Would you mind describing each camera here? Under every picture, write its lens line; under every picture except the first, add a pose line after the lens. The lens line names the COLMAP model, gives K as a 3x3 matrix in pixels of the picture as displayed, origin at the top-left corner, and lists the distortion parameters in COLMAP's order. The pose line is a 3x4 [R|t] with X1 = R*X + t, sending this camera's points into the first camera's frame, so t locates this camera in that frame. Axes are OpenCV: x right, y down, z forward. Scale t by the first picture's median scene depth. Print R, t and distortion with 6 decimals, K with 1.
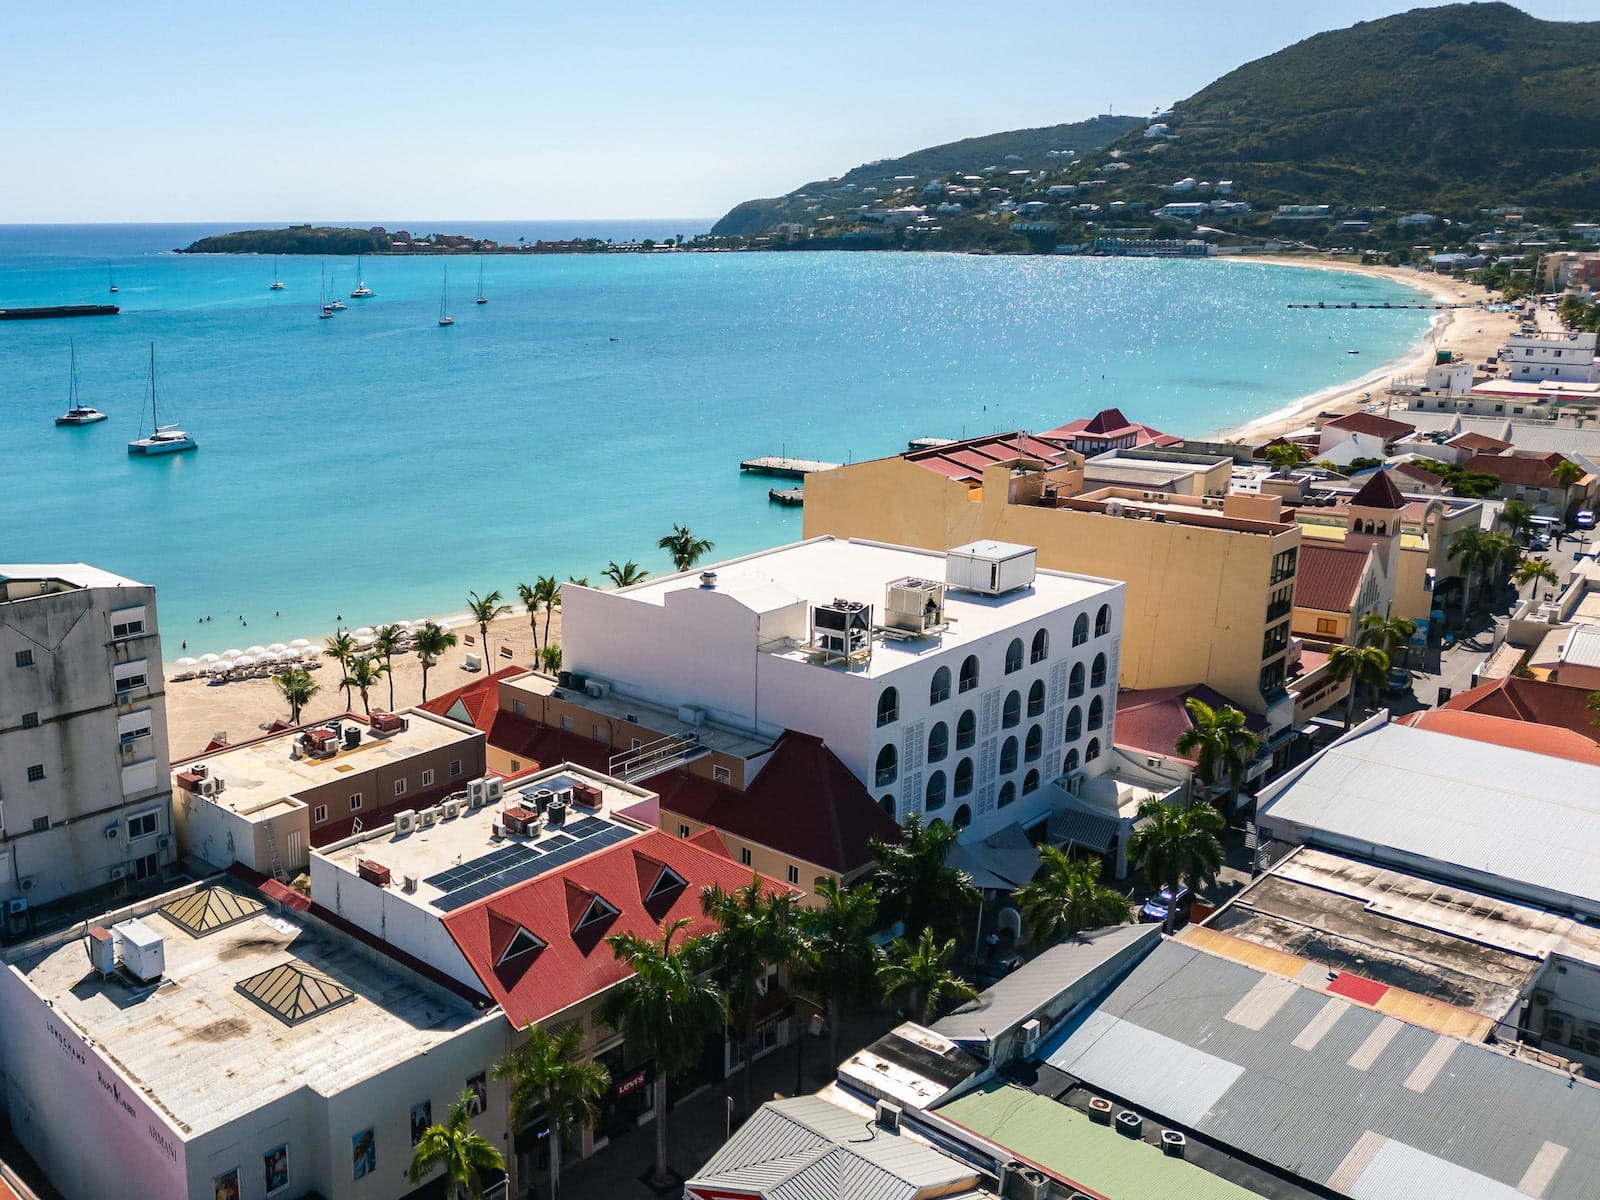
lens RADIAL K [[1568.5, 0, 547.6], [0, 1568.5, 600.6], [0, 0, 1]] dist [0.070586, -0.025589]
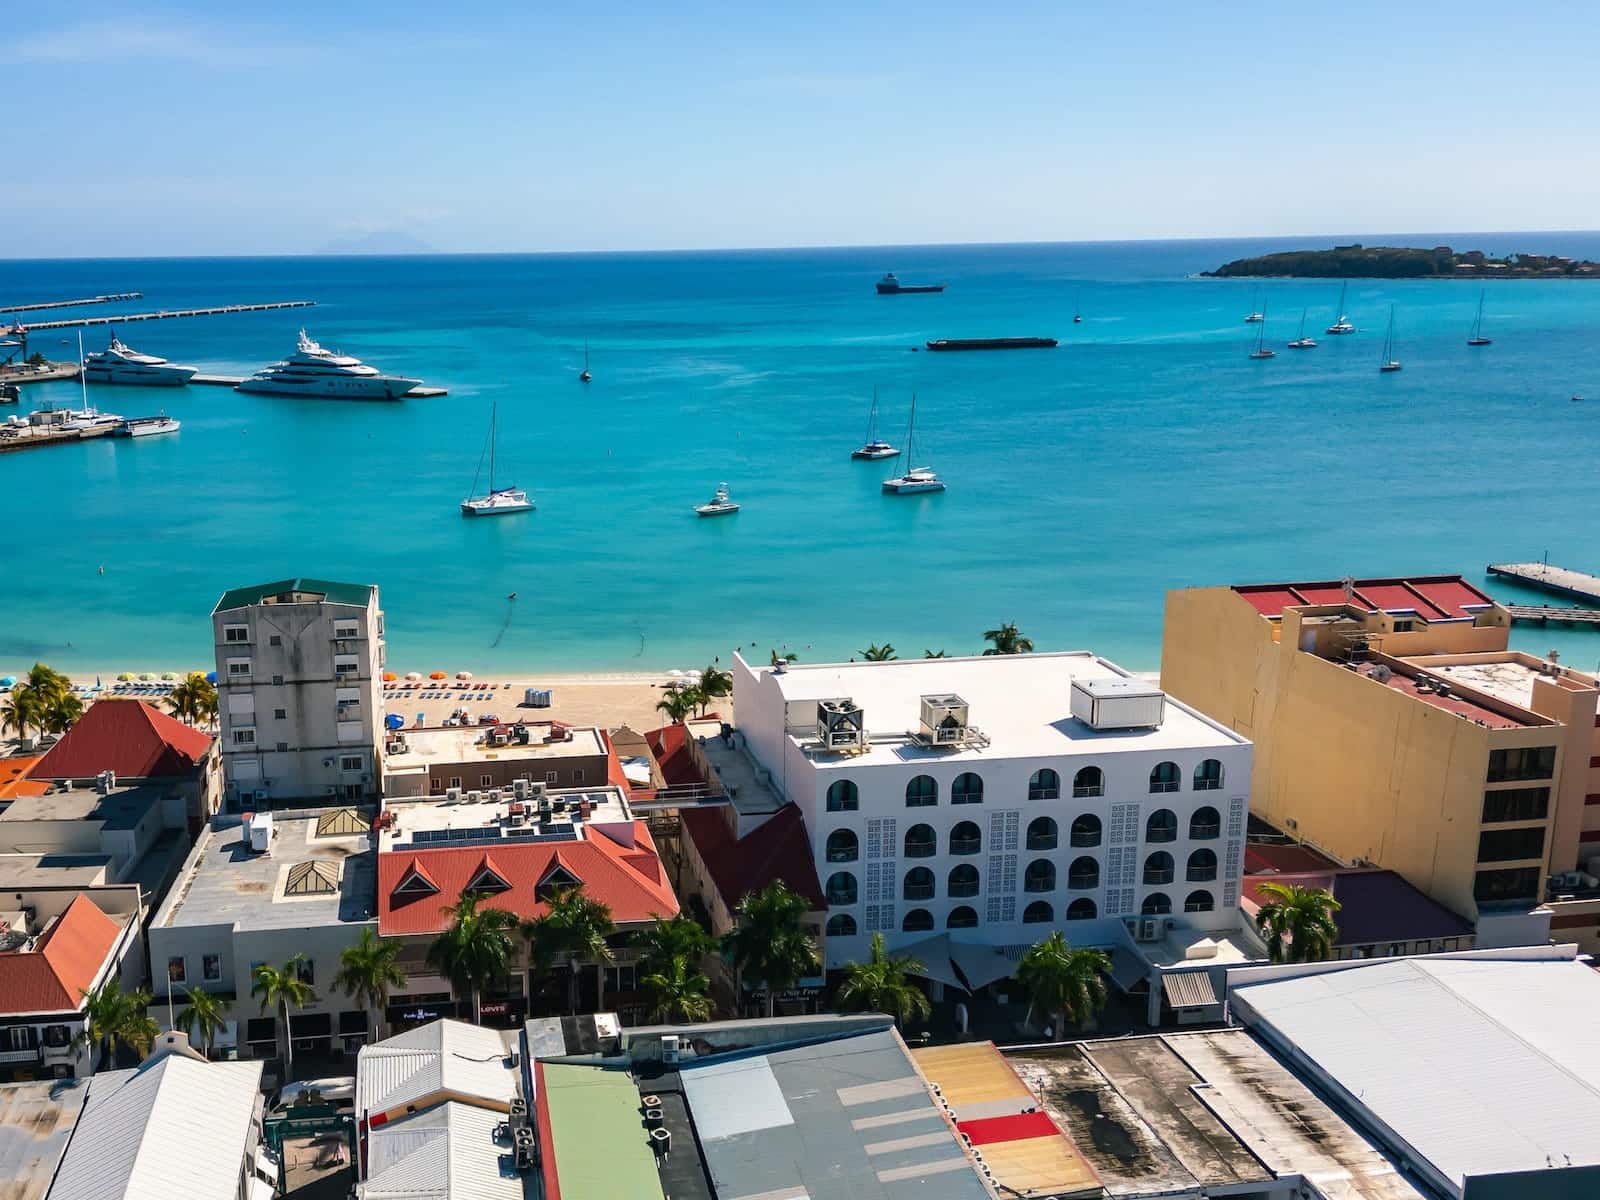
lens RADIAL K [[1568.5, 0, 547.6], [0, 1568.5, 600.6], [0, 0, 1]] dist [0.070586, -0.025589]
pose [[0.776891, 0.137905, -0.614347, 0.780189], [-0.139886, 0.989138, 0.045139, -0.104089], [0.613899, 0.050871, 0.787744, -0.072303]]
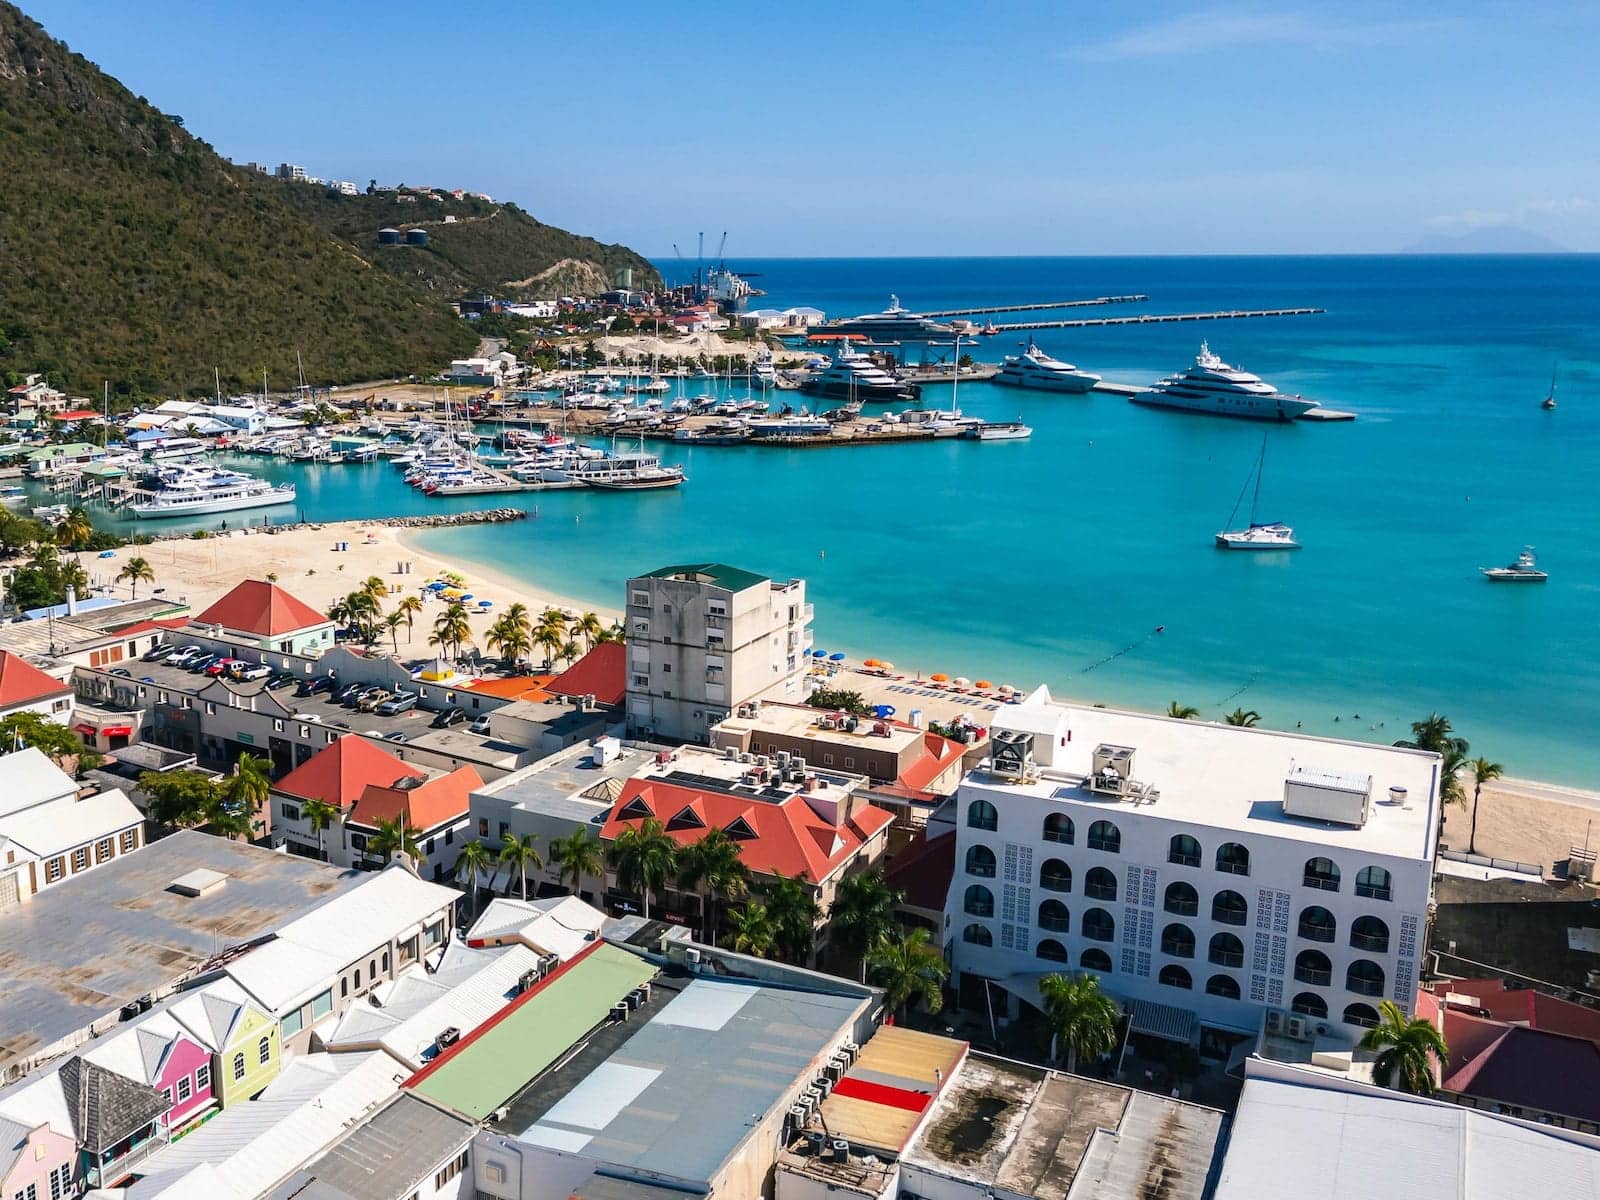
lens RADIAL K [[1568.5, 0, 547.6], [0, 1568.5, 600.6], [0, 0, 1]] dist [0.070586, -0.025589]
pose [[0.235678, 0.221262, -0.946308, 1.369343], [-0.225630, 0.959588, 0.168174, -0.247683], [0.945276, 0.173881, 0.276077, 0.291730]]
